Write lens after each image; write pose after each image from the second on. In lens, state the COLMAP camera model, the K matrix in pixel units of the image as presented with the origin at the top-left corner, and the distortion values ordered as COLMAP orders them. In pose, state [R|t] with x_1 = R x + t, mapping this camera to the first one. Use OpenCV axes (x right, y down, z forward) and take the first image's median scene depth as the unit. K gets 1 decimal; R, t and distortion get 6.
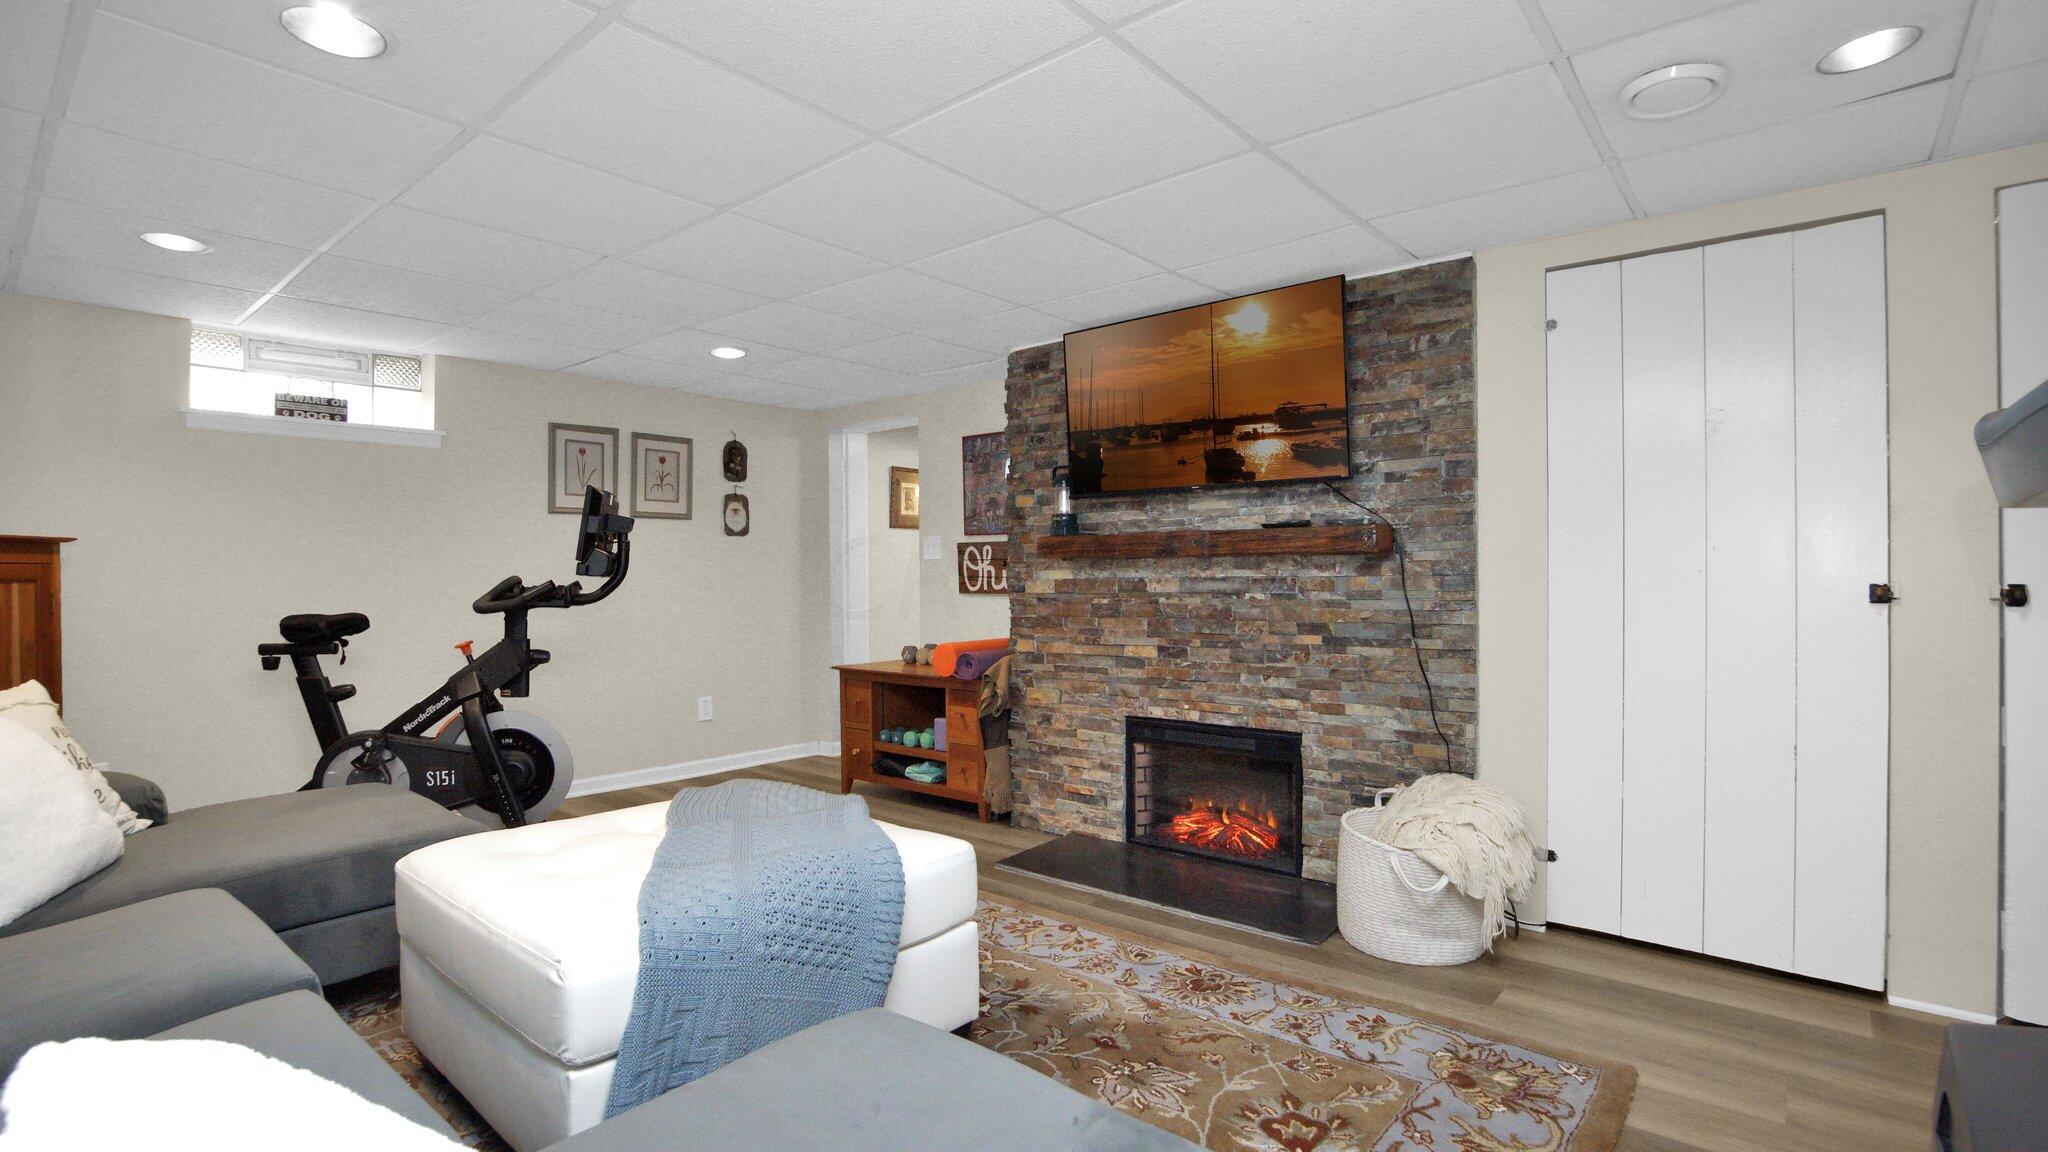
lens RADIAL K [[937.2, 0, 1031.2], [0, 937.2, 575.1], [0, 0, 1]] dist [-0.025161, 0.004361]
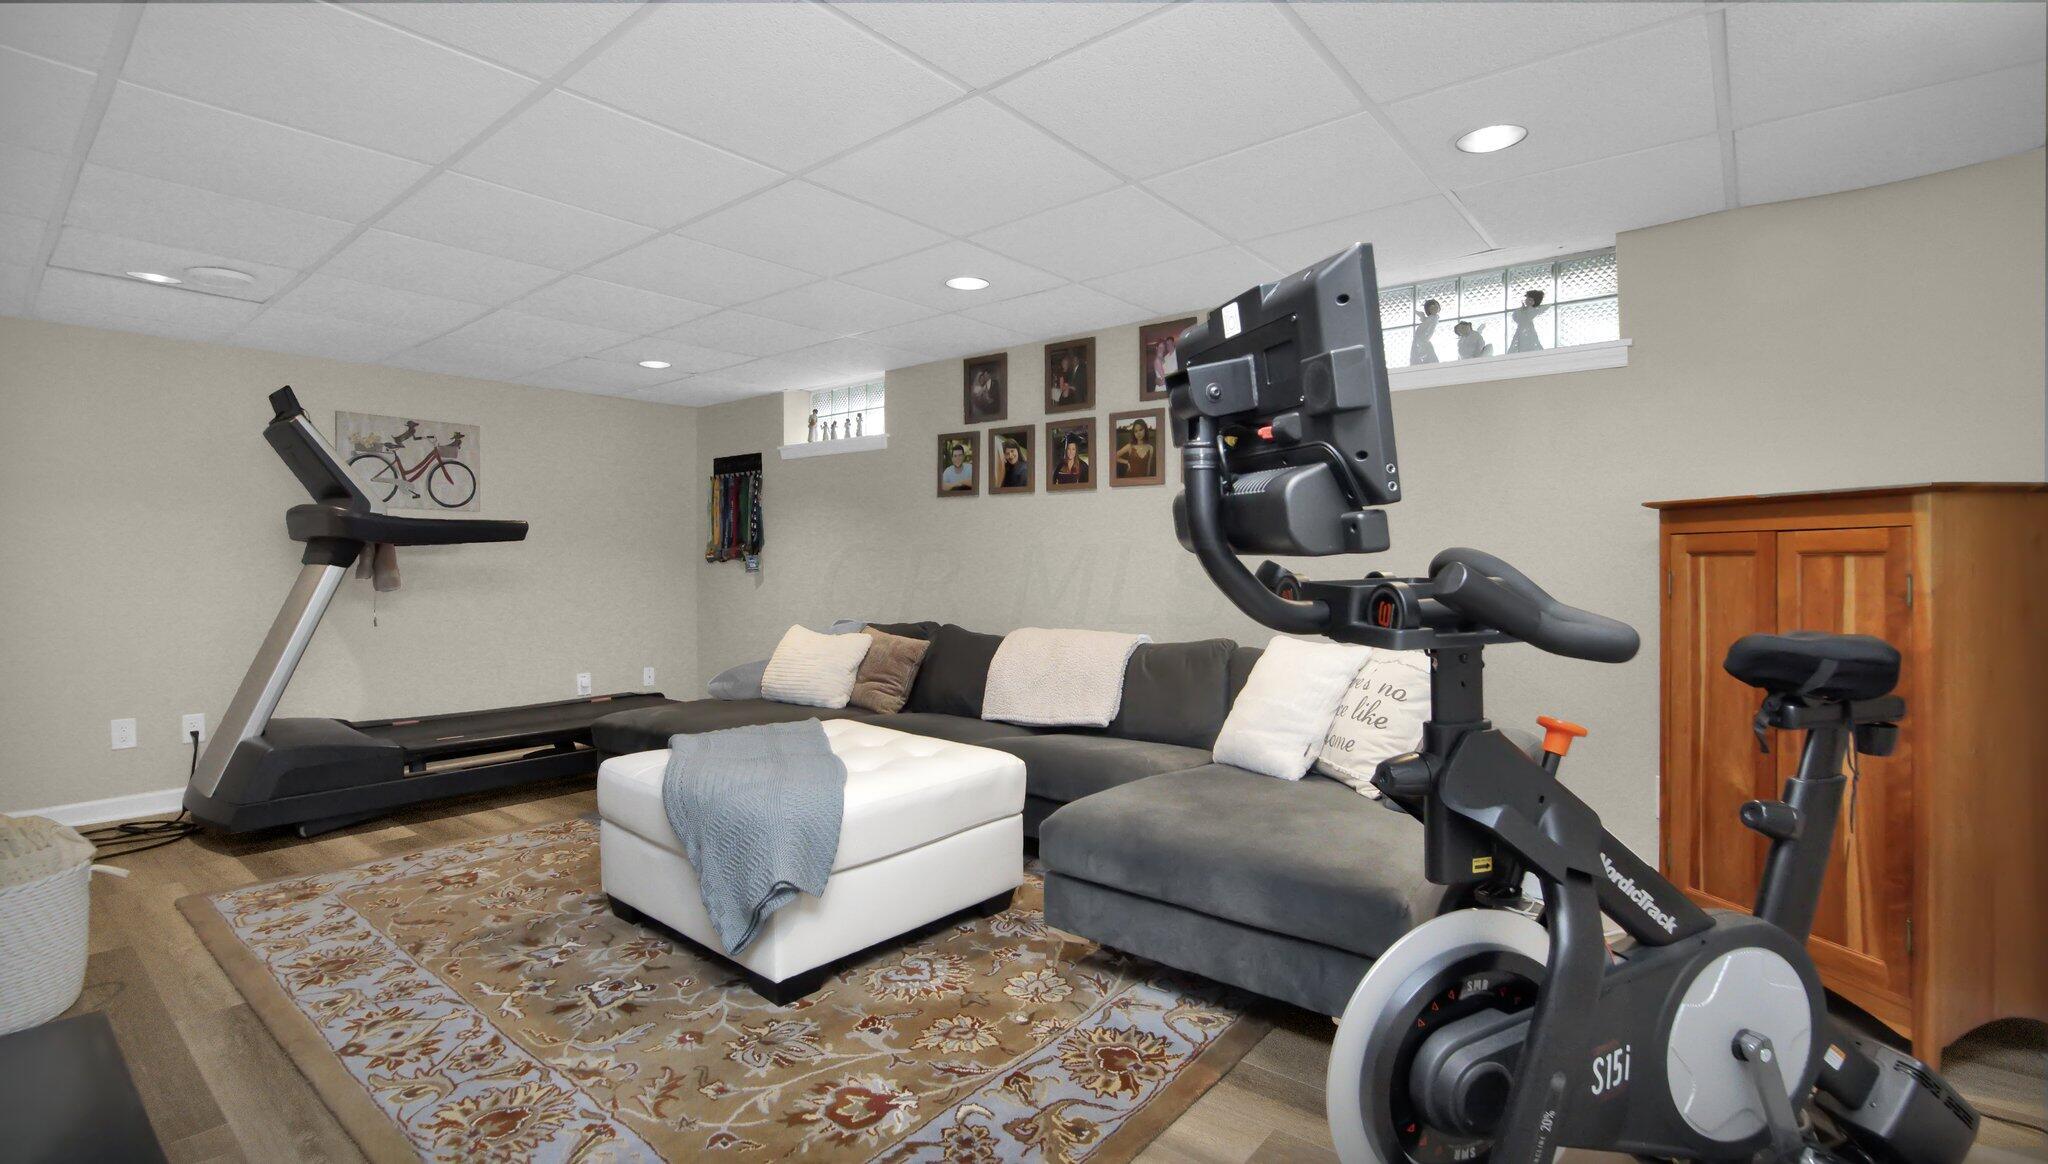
lens RADIAL K [[944.3, 0, 1016.0], [0, 944.3, 575.1], [0, 0, 1]] dist [-0.016662, -0.000202]
pose [[-0.999869, 0.011237, -0.011657, -0.584510], [0.011136, 0.999900, 0.008722, 0.011796], [0.011753, 0.008591, -0.999894, 2.141776]]
